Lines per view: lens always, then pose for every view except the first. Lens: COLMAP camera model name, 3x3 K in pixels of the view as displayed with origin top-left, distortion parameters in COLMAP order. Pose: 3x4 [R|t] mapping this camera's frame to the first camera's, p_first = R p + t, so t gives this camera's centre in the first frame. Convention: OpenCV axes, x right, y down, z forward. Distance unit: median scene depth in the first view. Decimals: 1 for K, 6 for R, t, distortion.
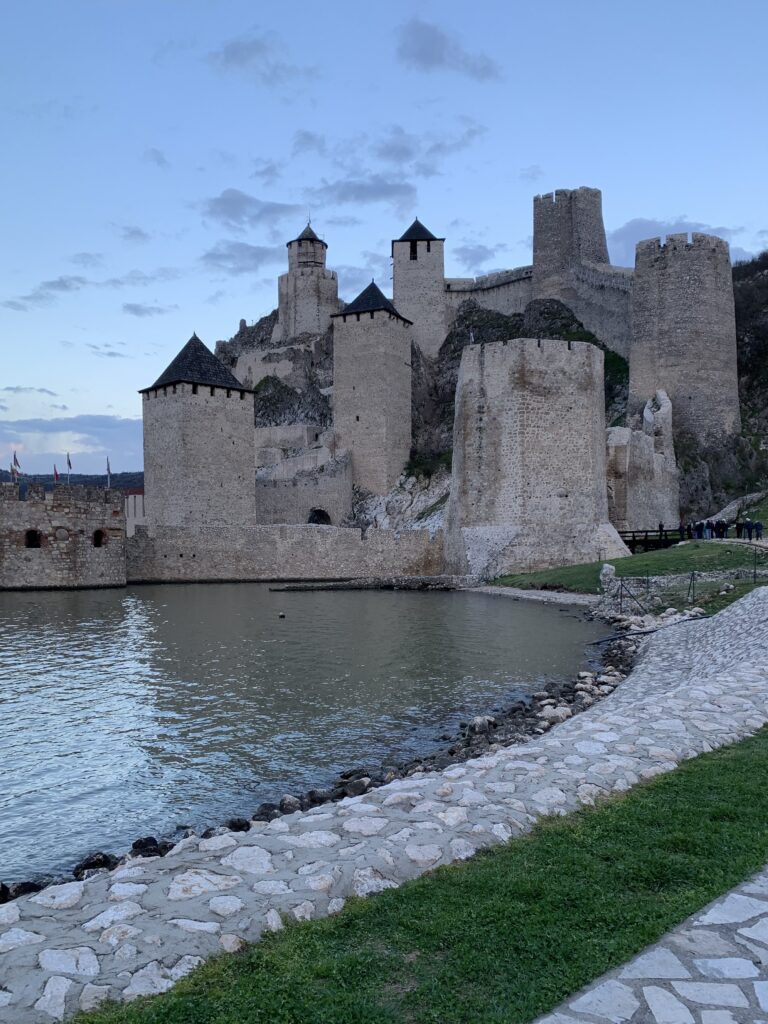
lens RADIAL K [[873.3, 0, 397.3], [0, 873.3, 580.0], [0, 0, 1]] dist [0.089504, -0.069933]
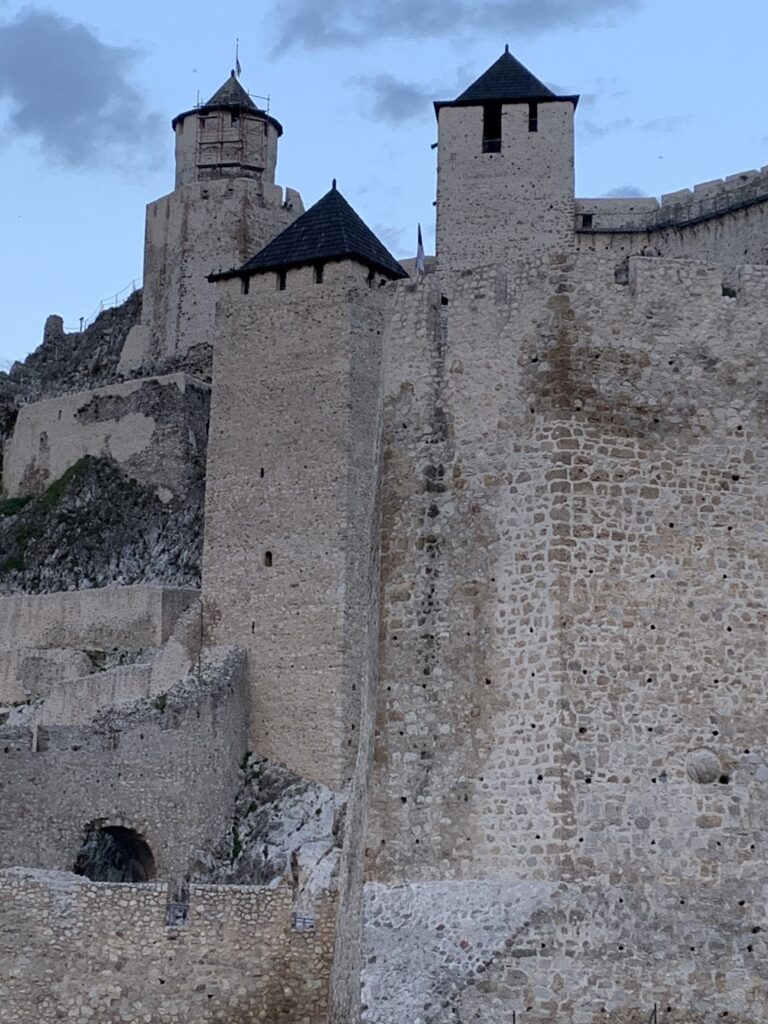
lens RADIAL K [[2292.7, 0, 400.5], [0, 2292.7, 491.4], [0, 0, 1]] dist [0.294833, 0.000000]
pose [[0.996432, 0.010162, -0.083787, 0.092935], [-0.029281, 0.972689, -0.230256, -0.006783], [0.079159, 0.231888, 0.969516, 0.152681]]
